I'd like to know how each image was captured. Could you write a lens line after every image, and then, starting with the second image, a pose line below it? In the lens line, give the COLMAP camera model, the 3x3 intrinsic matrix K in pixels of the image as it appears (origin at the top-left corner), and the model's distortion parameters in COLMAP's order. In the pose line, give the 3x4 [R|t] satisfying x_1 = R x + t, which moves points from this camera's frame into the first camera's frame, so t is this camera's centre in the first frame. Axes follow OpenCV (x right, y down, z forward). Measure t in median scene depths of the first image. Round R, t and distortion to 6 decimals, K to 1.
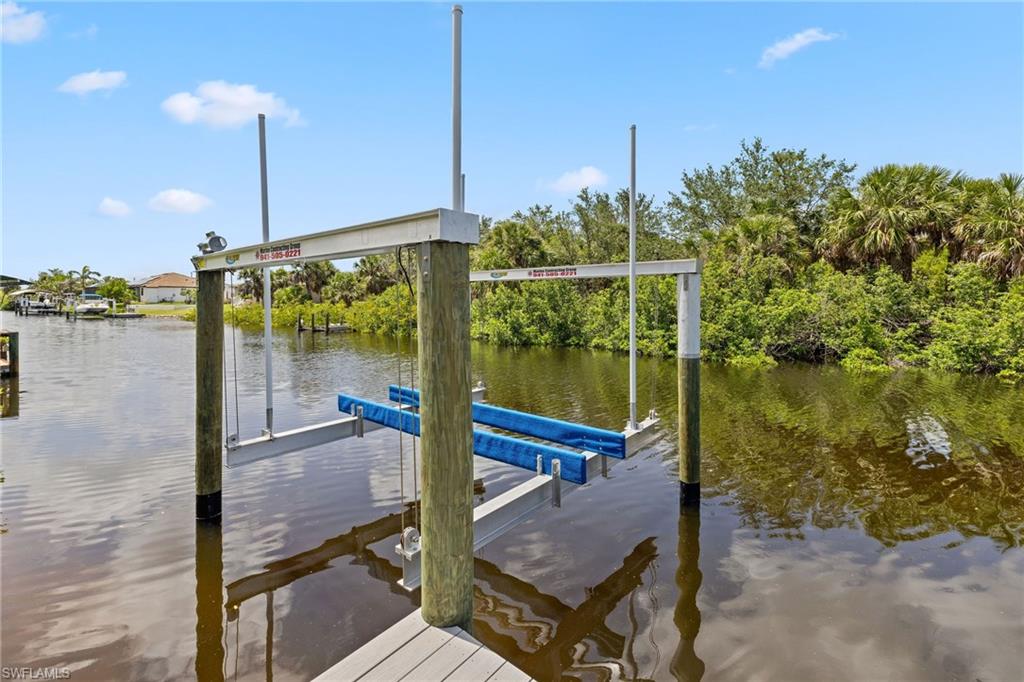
lens RADIAL K [[426.9, 0, 497.6], [0, 426.9, 287.3], [0, 0, 1]] dist [-0.002883, -0.000298]
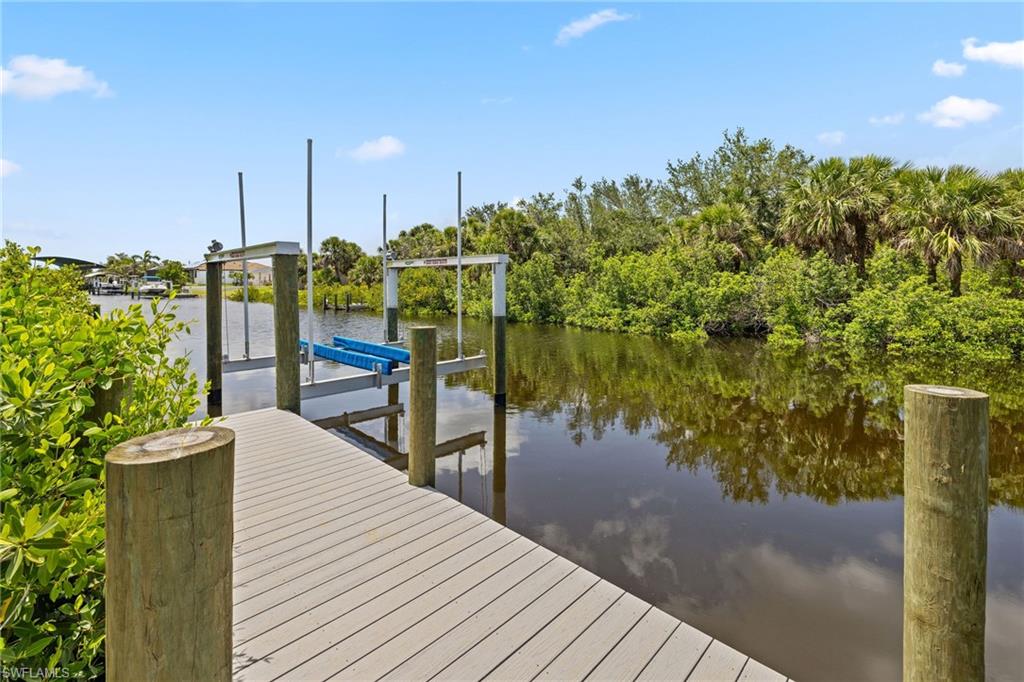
lens RADIAL K [[443.4, 0, 505.8], [0, 443.4, 275.1], [0, 0, 1]] dist [0.001114, 0.000037]
pose [[0.996029, 0.000763, -0.089024, 0.129330], [0.000294, 0.999930, 0.011865, -0.001564], [0.089026, -0.011844, 0.995959, -0.134145]]
